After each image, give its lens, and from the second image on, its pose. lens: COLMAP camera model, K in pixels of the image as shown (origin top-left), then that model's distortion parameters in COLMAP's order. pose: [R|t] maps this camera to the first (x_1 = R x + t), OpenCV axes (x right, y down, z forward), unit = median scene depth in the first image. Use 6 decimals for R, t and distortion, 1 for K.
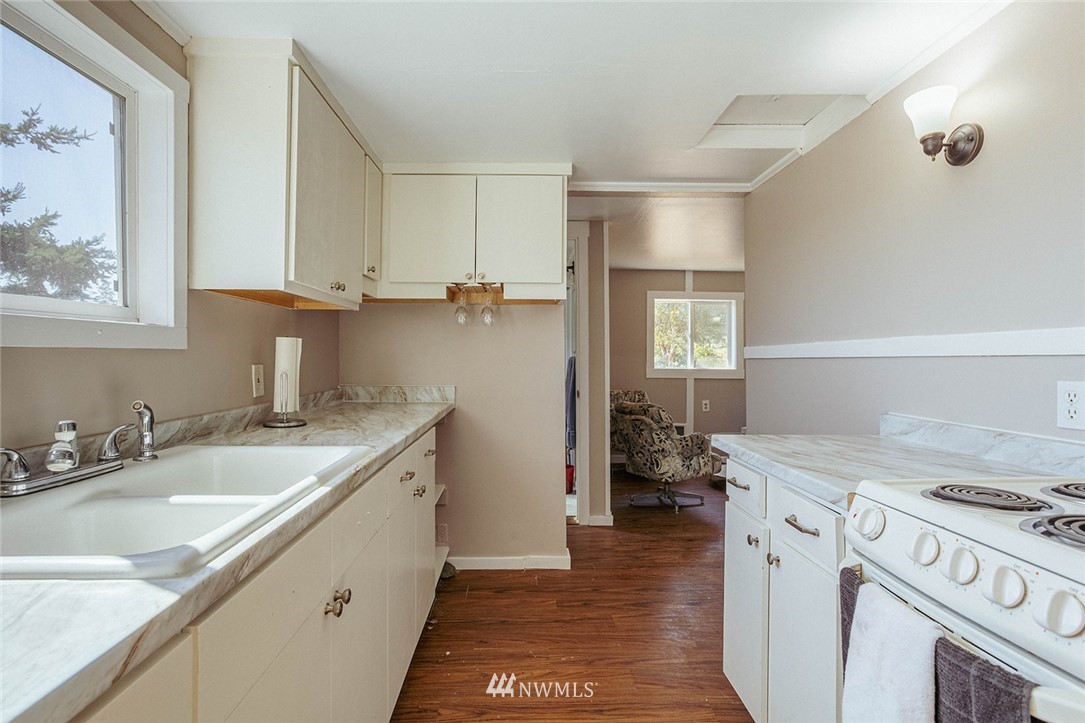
lens RADIAL K [[533.9, 0, 535.8], [0, 533.9, 353.6], [0, 0, 1]] dist [-0.010105, 0.012868]
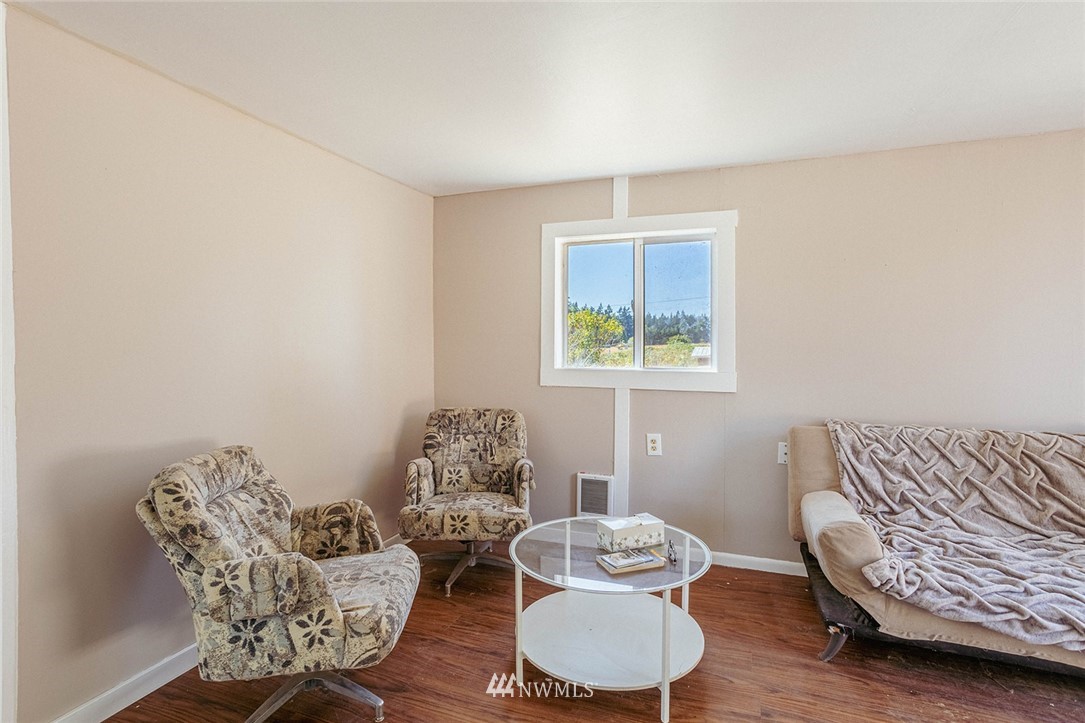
lens RADIAL K [[533.9, 0, 528.6], [0, 533.9, 350.7], [0, 0, 1]] dist [-0.010105, 0.012868]
pose [[0.917139, -0.001122, -0.398565, 0.409321], [0.006495, 0.999905, 0.012132, 0.003647], [0.398514, -0.013716, 0.917060, 0.498026]]
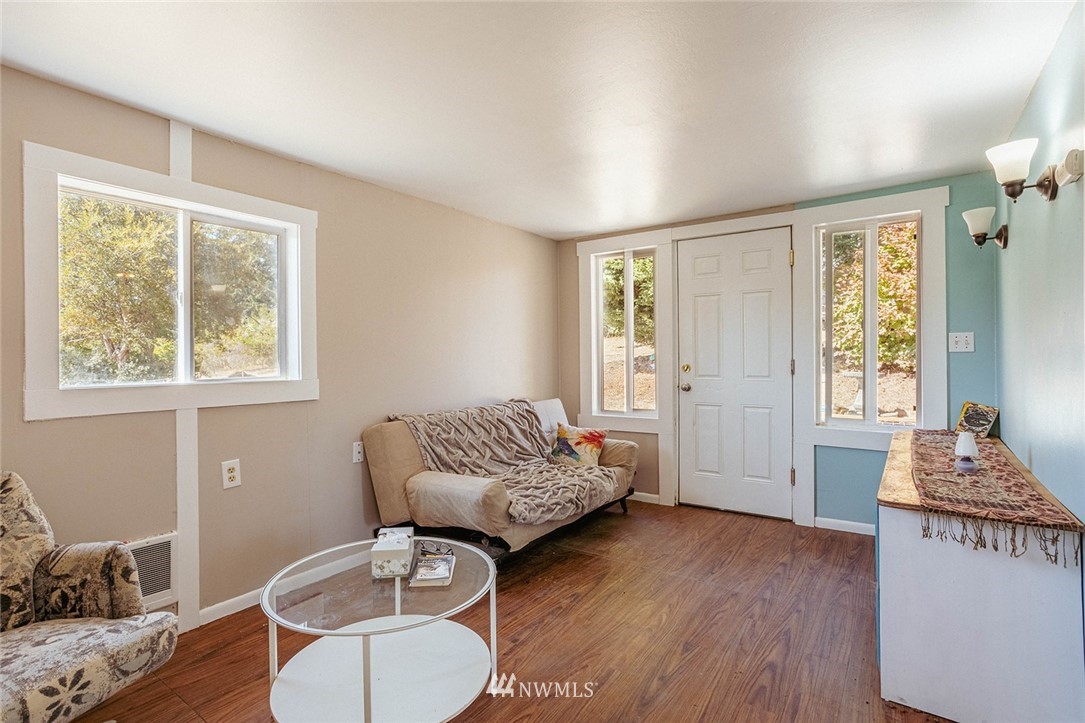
lens RADIAL K [[533.9, 0, 537.3], [0, 533.9, 355.9], [0, 0, 1]] dist [-0.010105, 0.012868]
pose [[0.613959, -0.009284, 0.789283, 0.144264], [0.002539, 0.999949, 0.009786, 0.005856], [-0.789334, -0.004004, 0.613951, 0.573665]]
